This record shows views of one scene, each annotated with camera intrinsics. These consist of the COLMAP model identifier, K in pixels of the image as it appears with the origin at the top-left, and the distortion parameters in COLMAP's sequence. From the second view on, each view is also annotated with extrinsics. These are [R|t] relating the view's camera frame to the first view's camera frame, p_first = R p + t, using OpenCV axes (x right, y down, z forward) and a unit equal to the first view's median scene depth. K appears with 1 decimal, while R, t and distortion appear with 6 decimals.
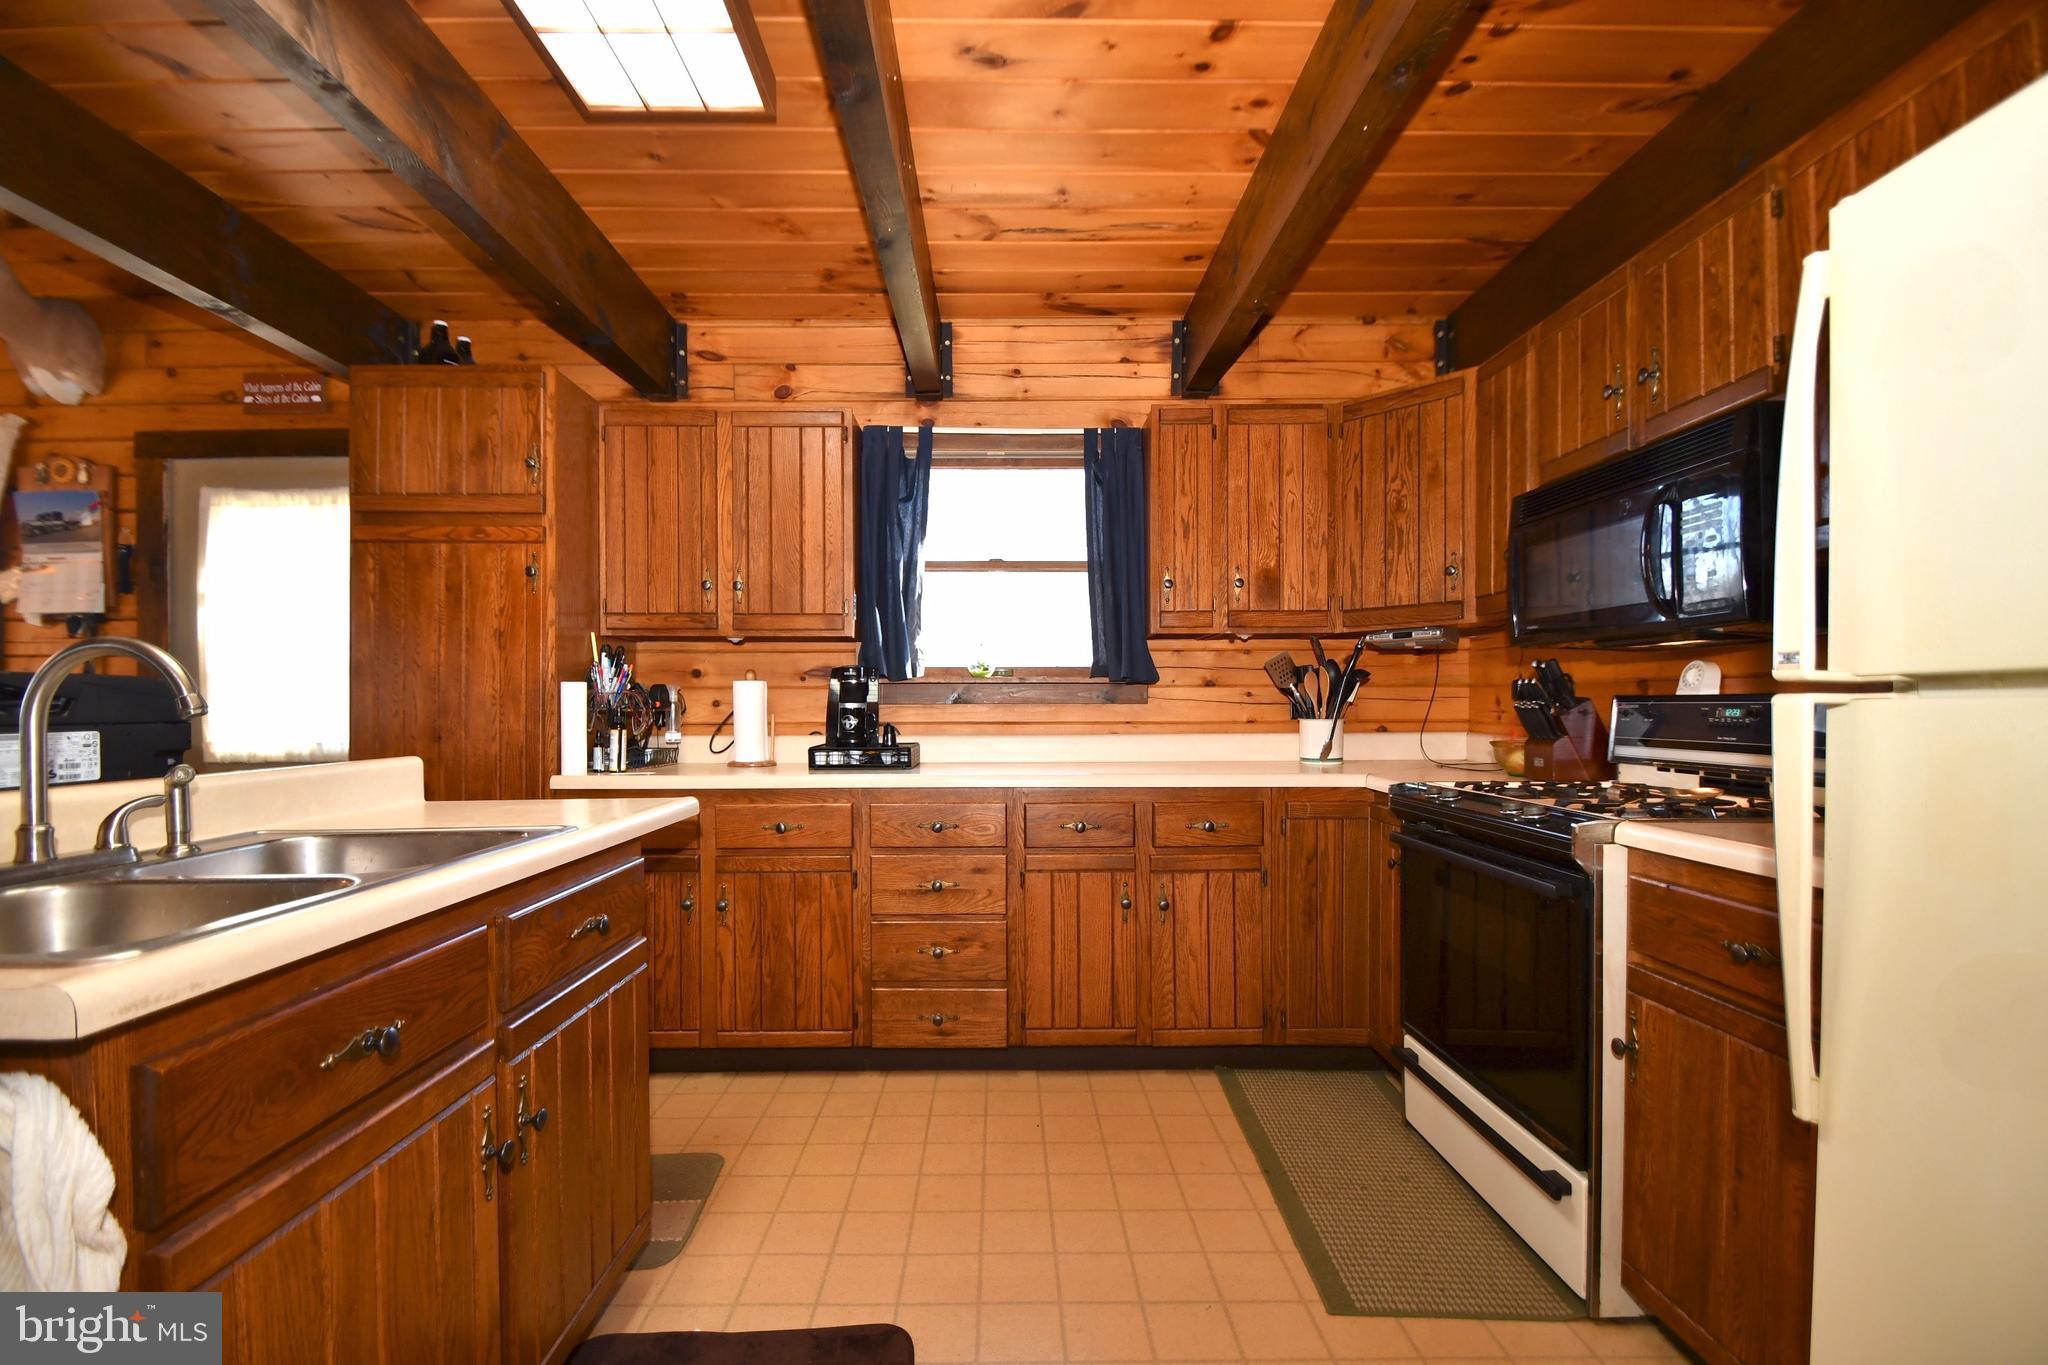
lens RADIAL K [[914.6, 0, 1013.5], [0, 914.6, 717.3], [0, 0, 1]] dist [0.000992, -0.013350]
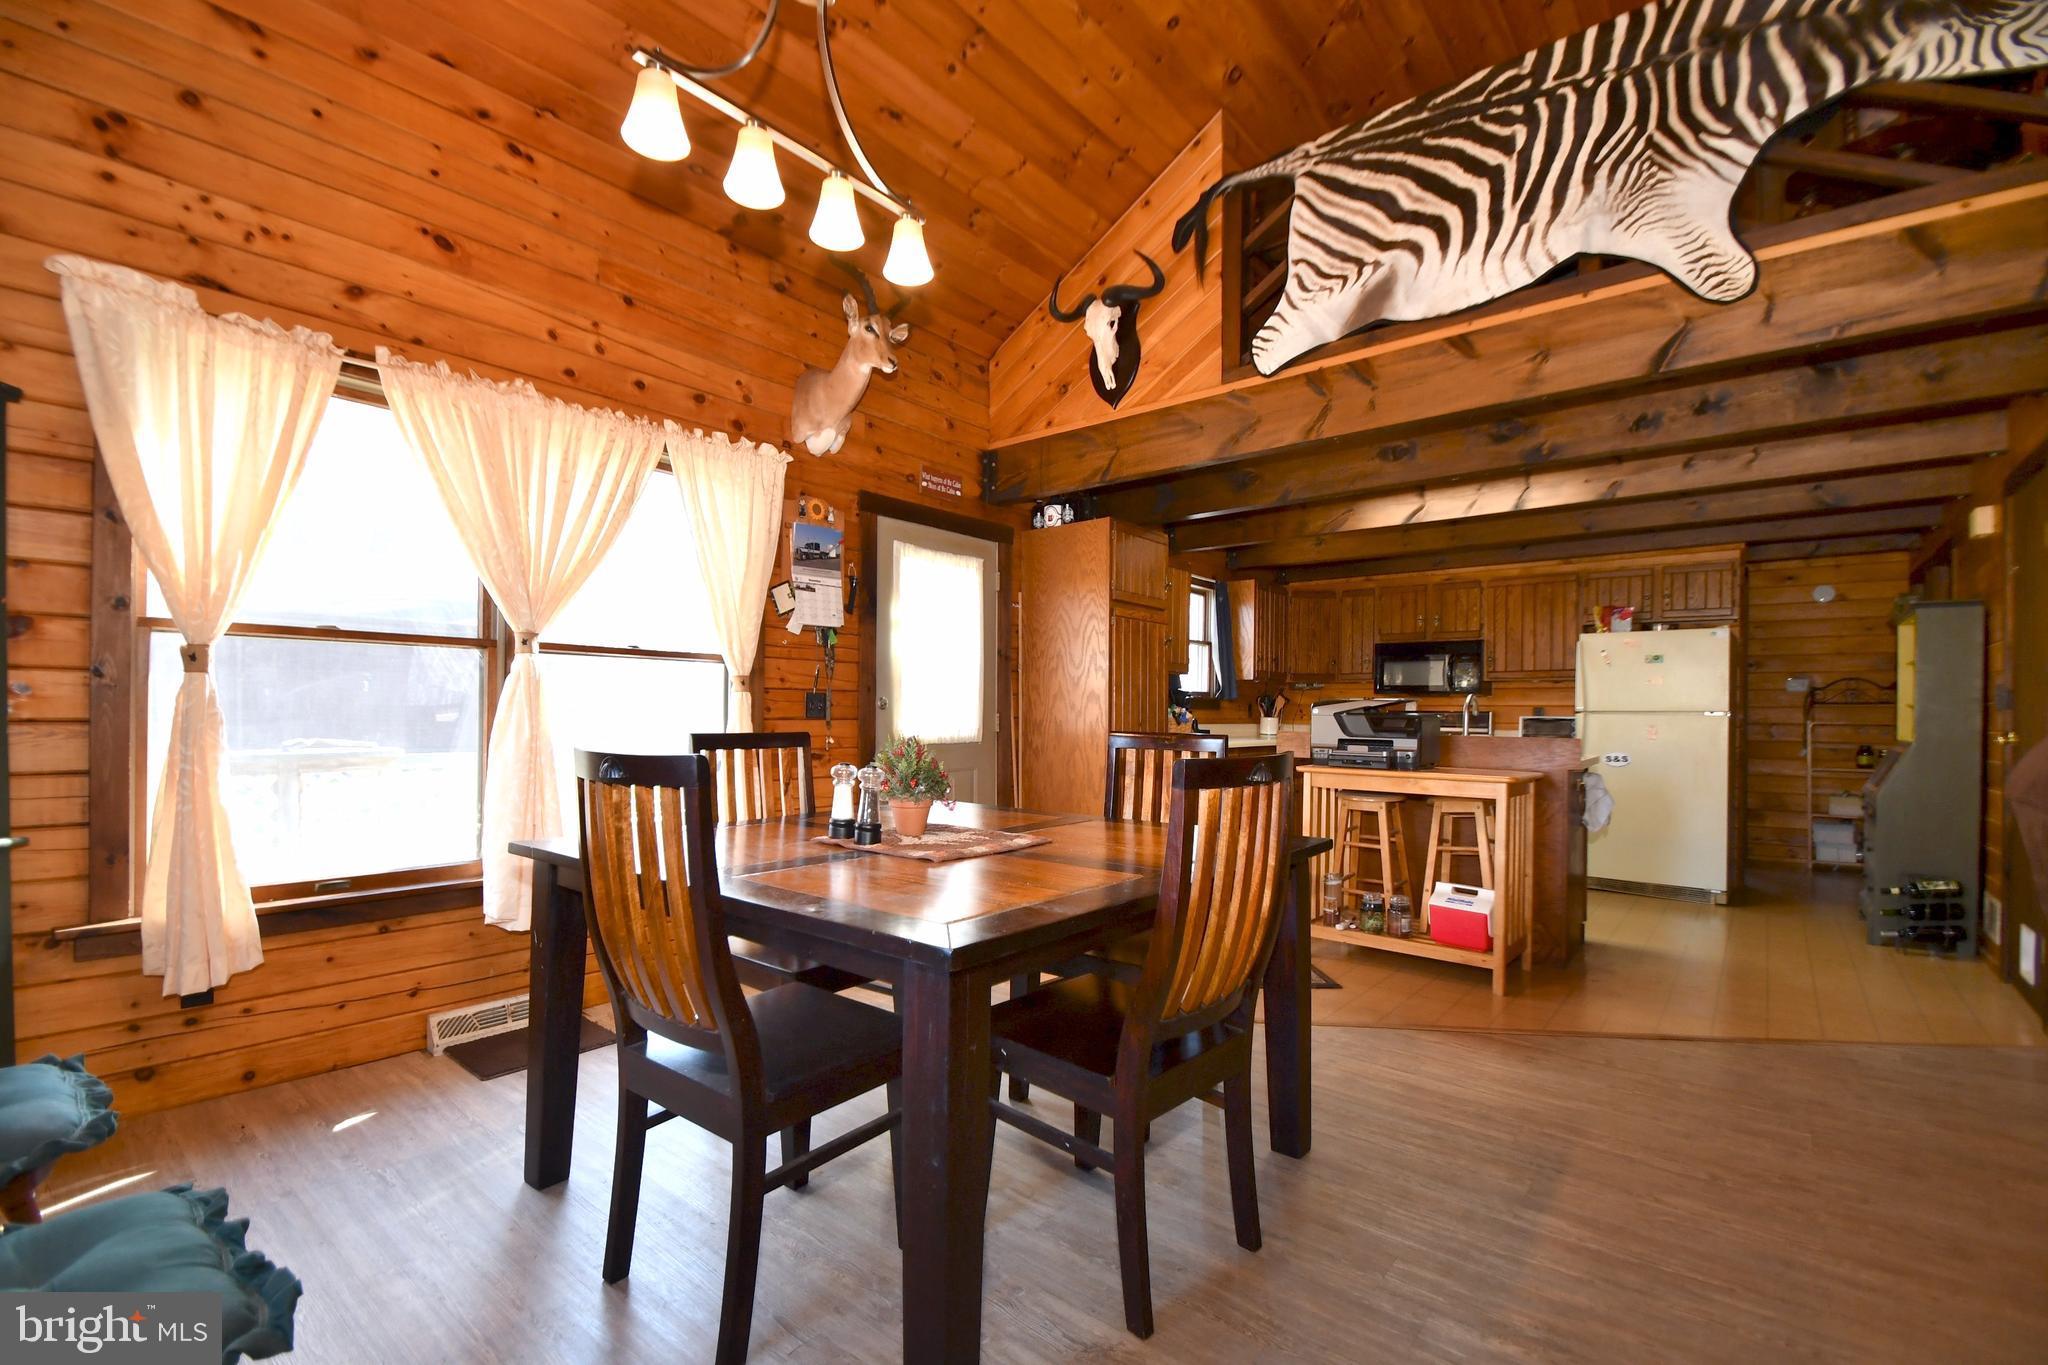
lens RADIAL K [[914.6, 0, 1013.5], [0, 914.6, 717.3], [0, 0, 1]] dist [0.000992, -0.013350]
pose [[0.639737, 0.002371, 0.768590, -1.837566], [-0.007286, 0.999969, 0.002979, 0.004430], [-0.768559, -0.007506, 0.639735, -0.011036]]
